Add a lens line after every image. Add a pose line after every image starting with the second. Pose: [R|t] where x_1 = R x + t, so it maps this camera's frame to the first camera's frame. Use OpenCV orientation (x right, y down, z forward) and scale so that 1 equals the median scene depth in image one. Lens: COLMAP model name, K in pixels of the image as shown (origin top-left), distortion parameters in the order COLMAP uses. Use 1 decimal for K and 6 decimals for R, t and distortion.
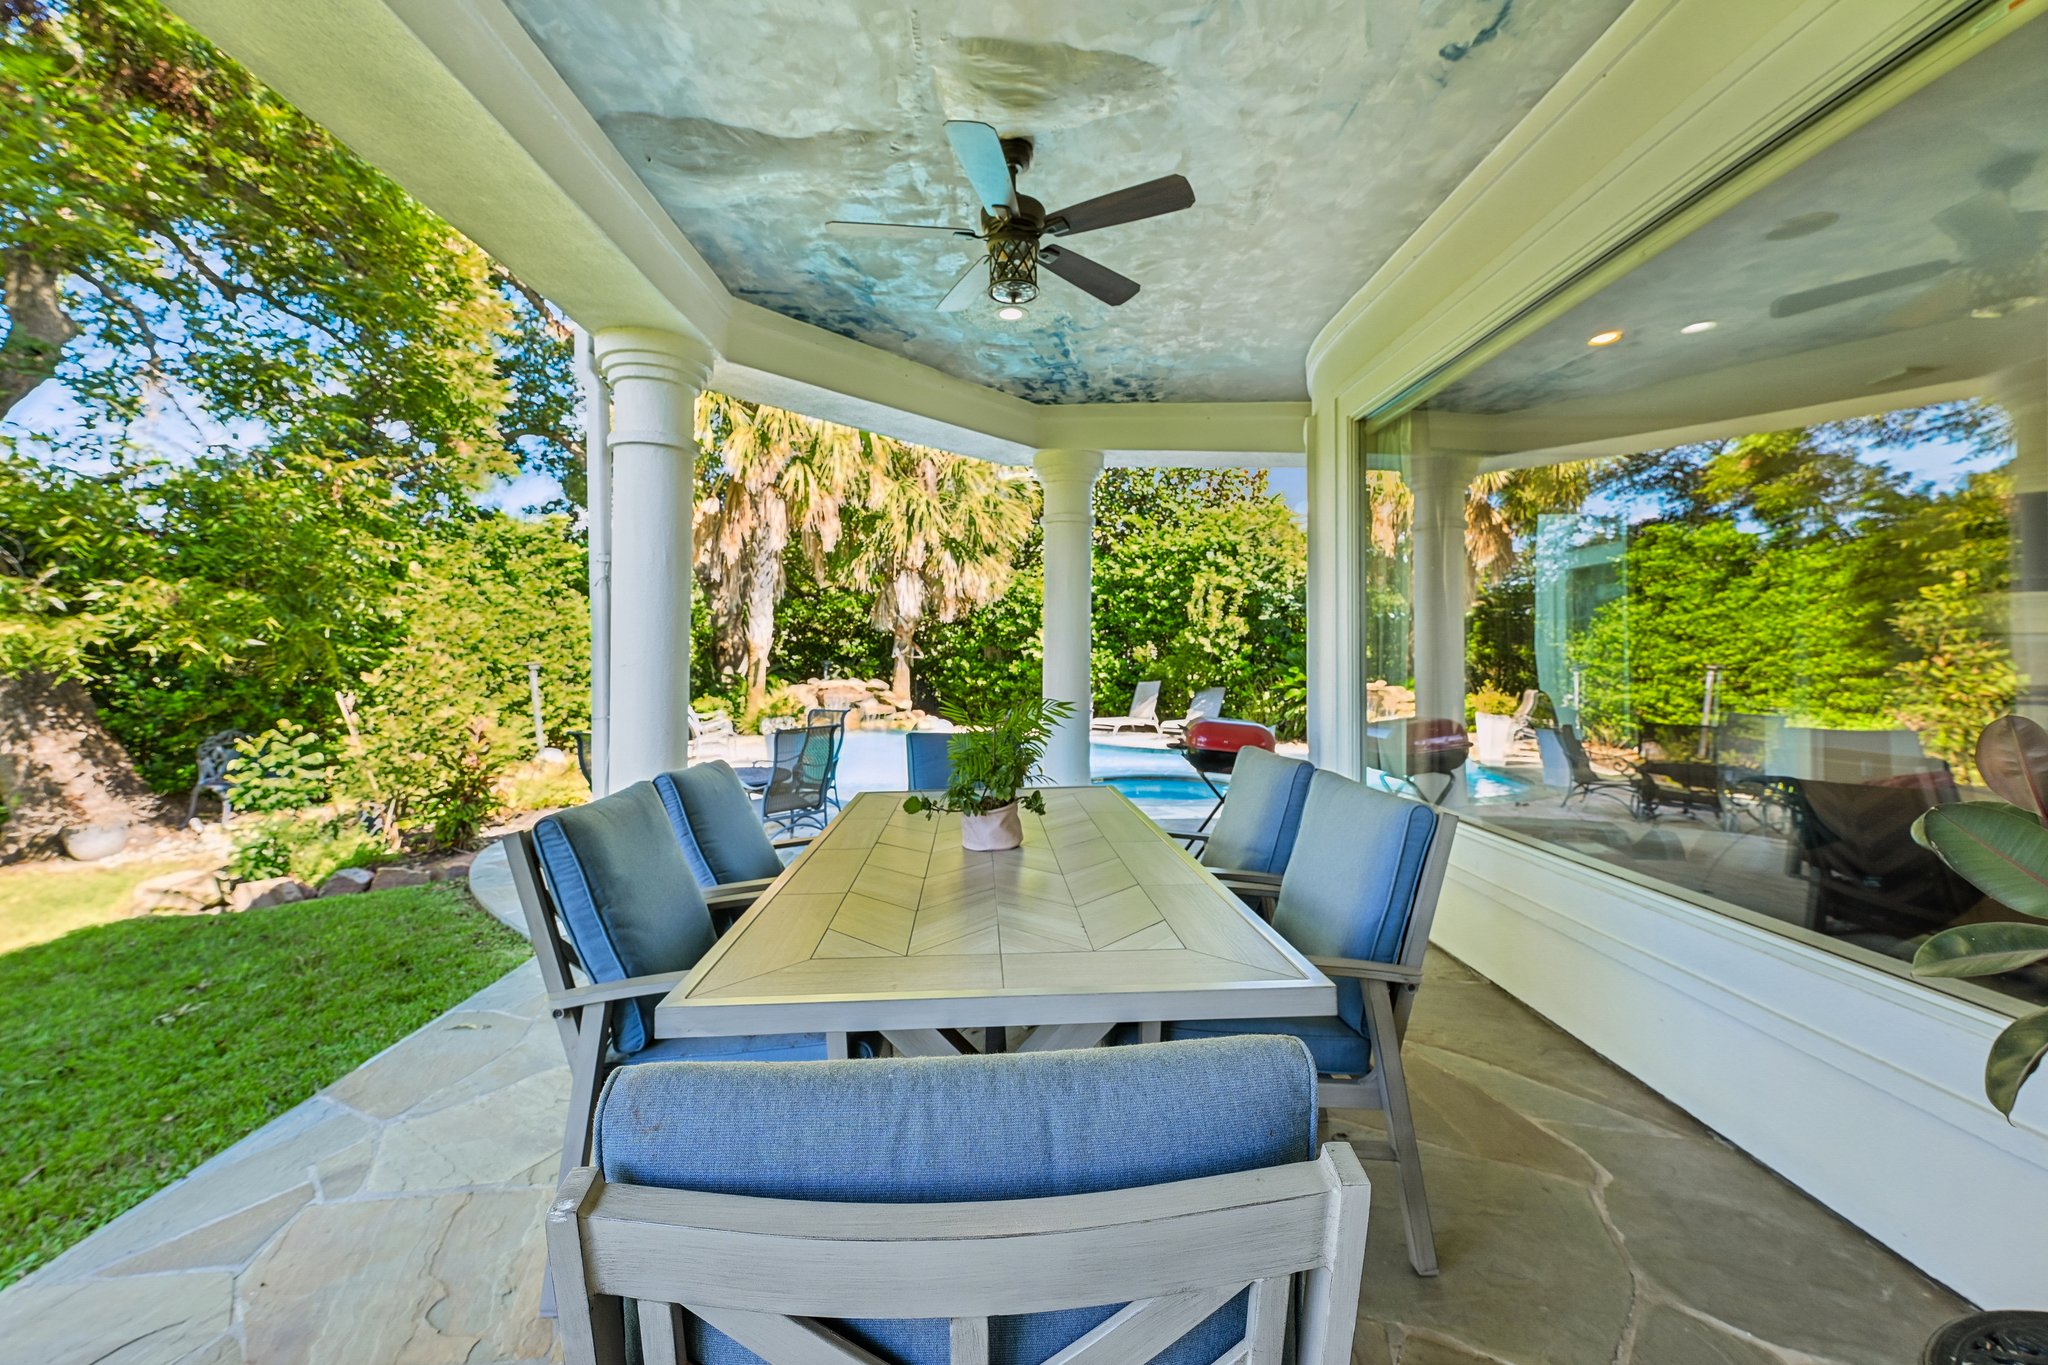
lens RADIAL K [[820.4, 0, 1014.5], [0, 820.4, 647.6], [0, 0, 1]] dist [0.001524, 0.000145]
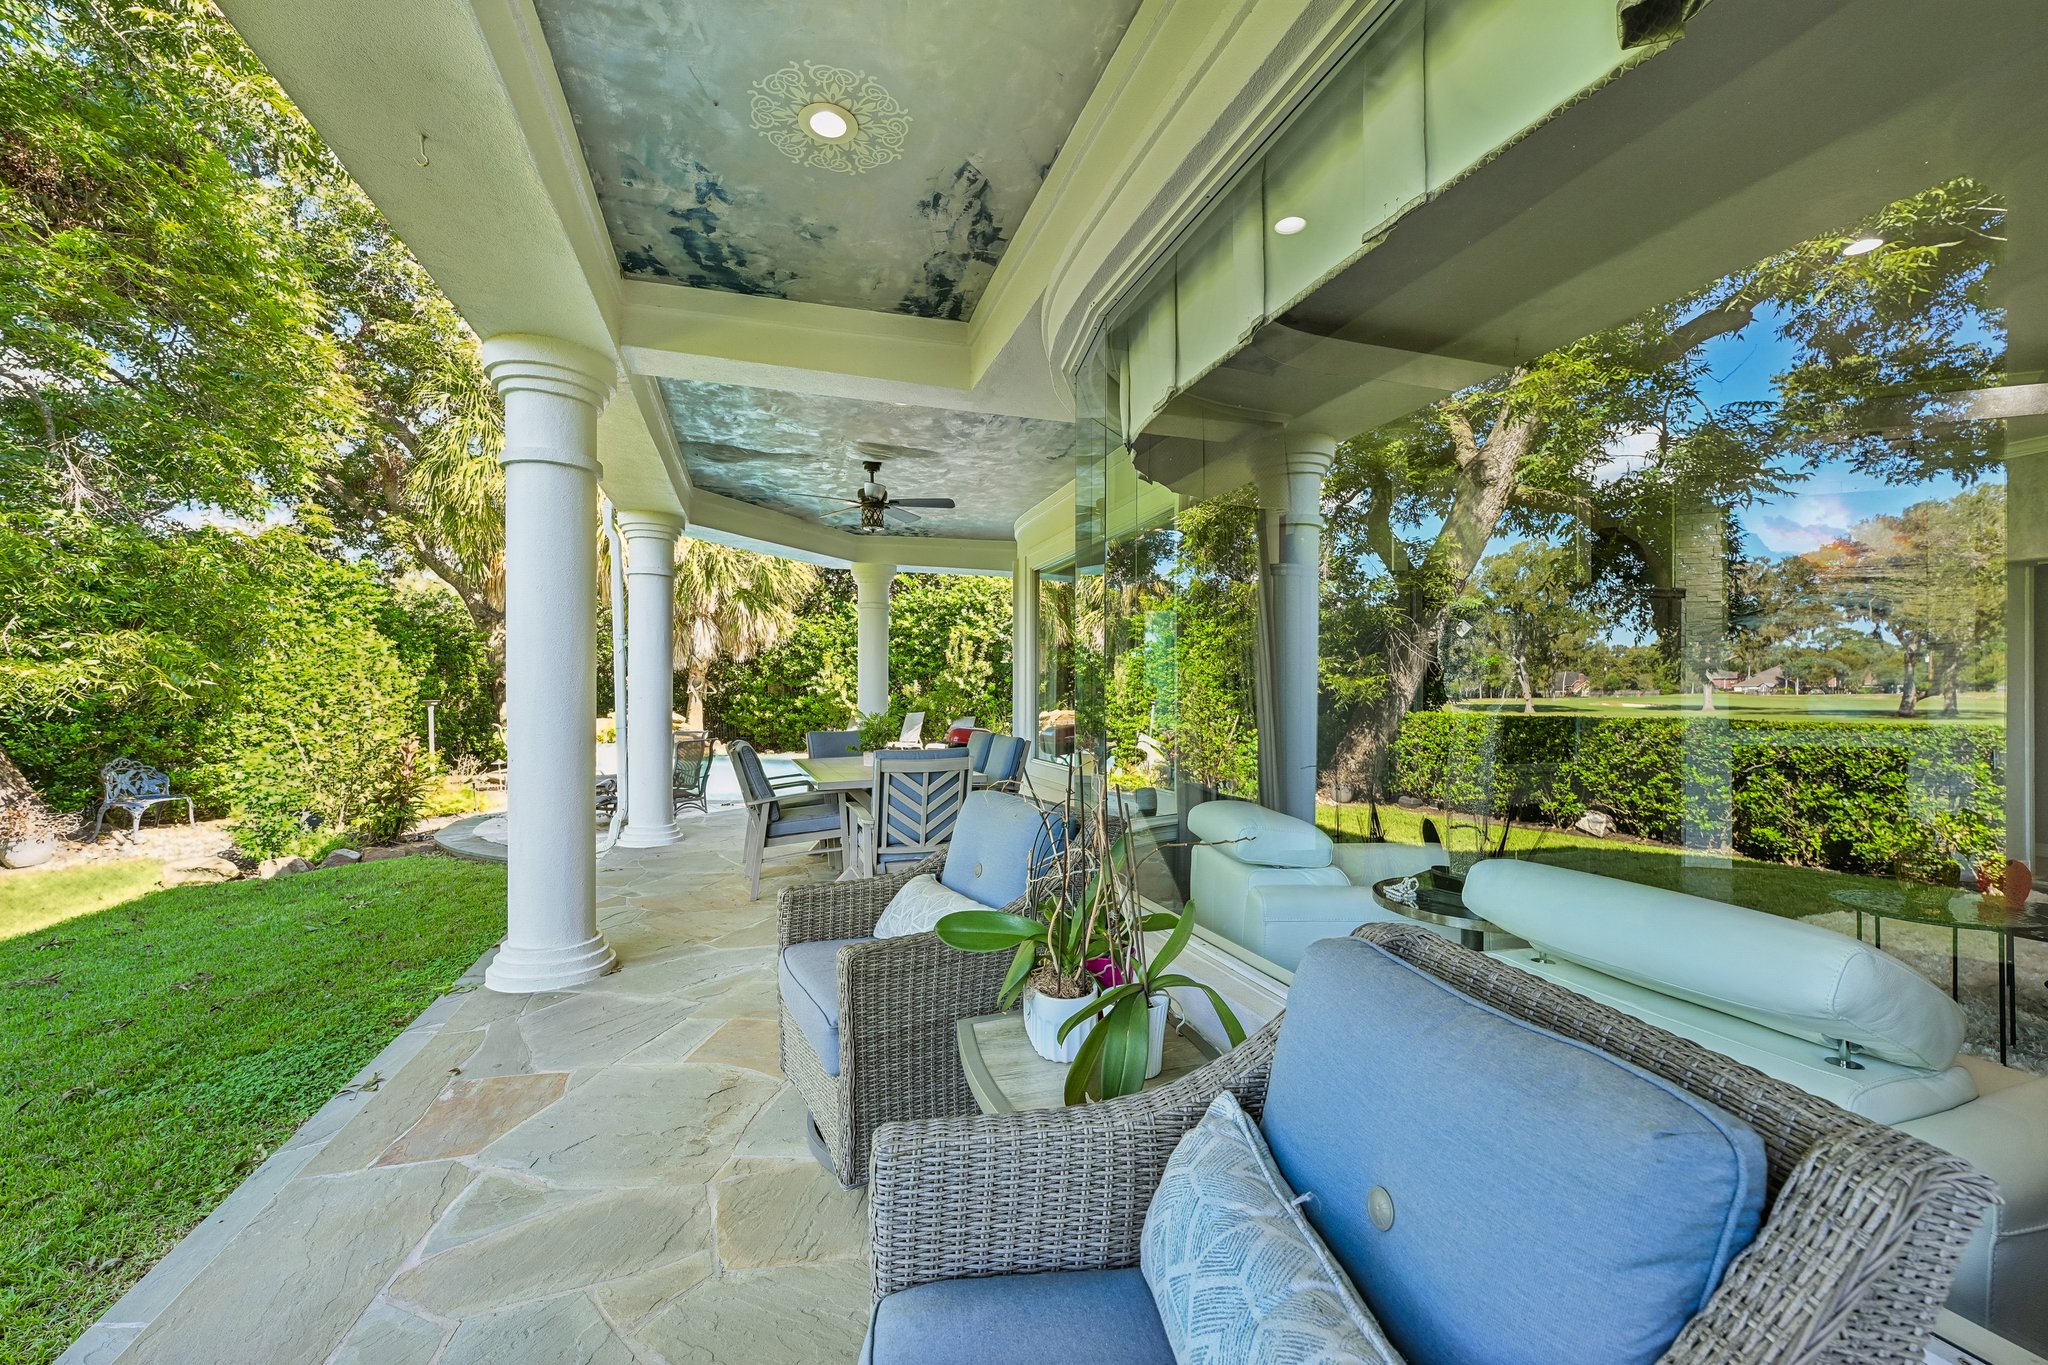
lens RADIAL K [[811.7, 0, 1024.0], [0, 811.7, 682.5], [0, 0, 1]] dist [0.001110, 0.000193]
pose [[0.953689, 0.002563, 0.300783, -0.048435], [-0.002306, 0.999997, -0.001209, -0.002463], [-0.300785, 0.000459, 0.953692, -0.218085]]
